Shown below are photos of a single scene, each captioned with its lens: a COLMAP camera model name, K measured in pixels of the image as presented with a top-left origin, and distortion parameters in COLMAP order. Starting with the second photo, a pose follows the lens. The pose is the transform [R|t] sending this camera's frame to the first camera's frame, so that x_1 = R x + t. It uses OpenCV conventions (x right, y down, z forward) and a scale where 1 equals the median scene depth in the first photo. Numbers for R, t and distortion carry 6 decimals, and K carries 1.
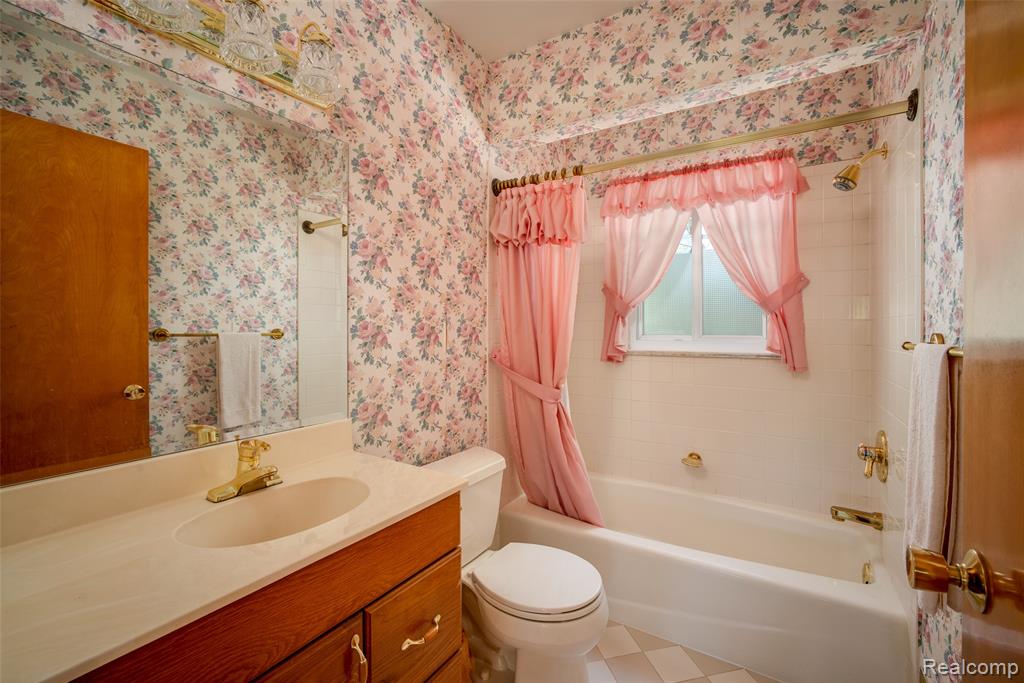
lens RADIAL K [[433.6, 0, 515.4], [0, 433.6, 337.3], [0, 0, 1]] dist [-0.026263, 0.007710]
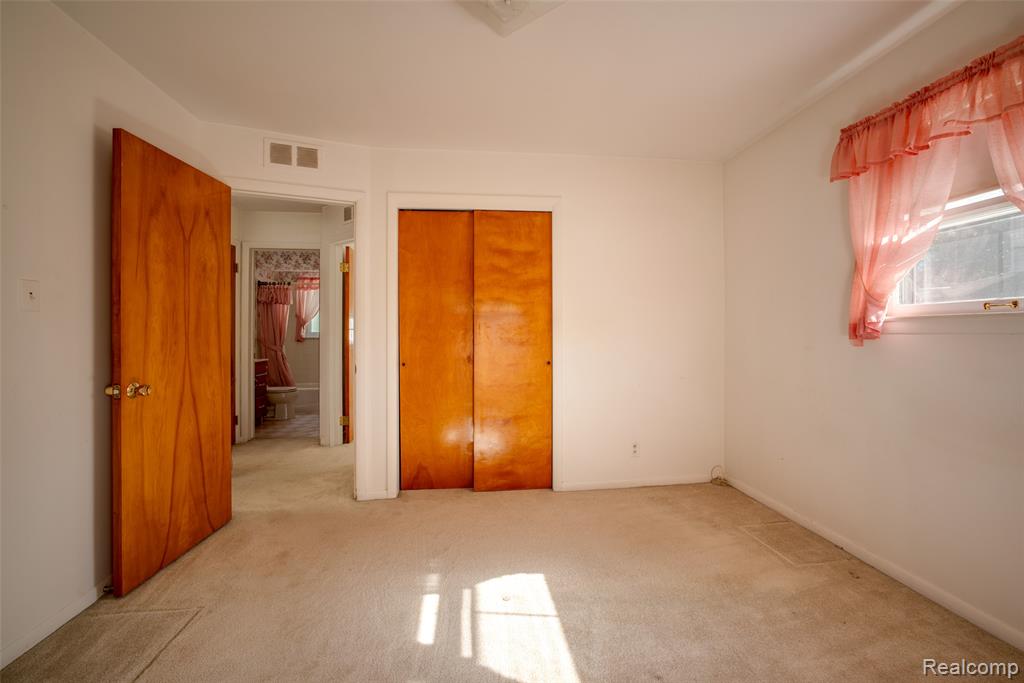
lens RADIAL K [[433.6, 0, 503.4], [0, 433.6, 333.1], [0, 0, 1]] dist [-0.026263, 0.007710]
pose [[0.786702, 0.003279, 0.617325, -0.599821], [-0.002252, 0.999994, -0.002442, 0.011200], [-0.617329, 0.000531, 0.786705, -2.625089]]
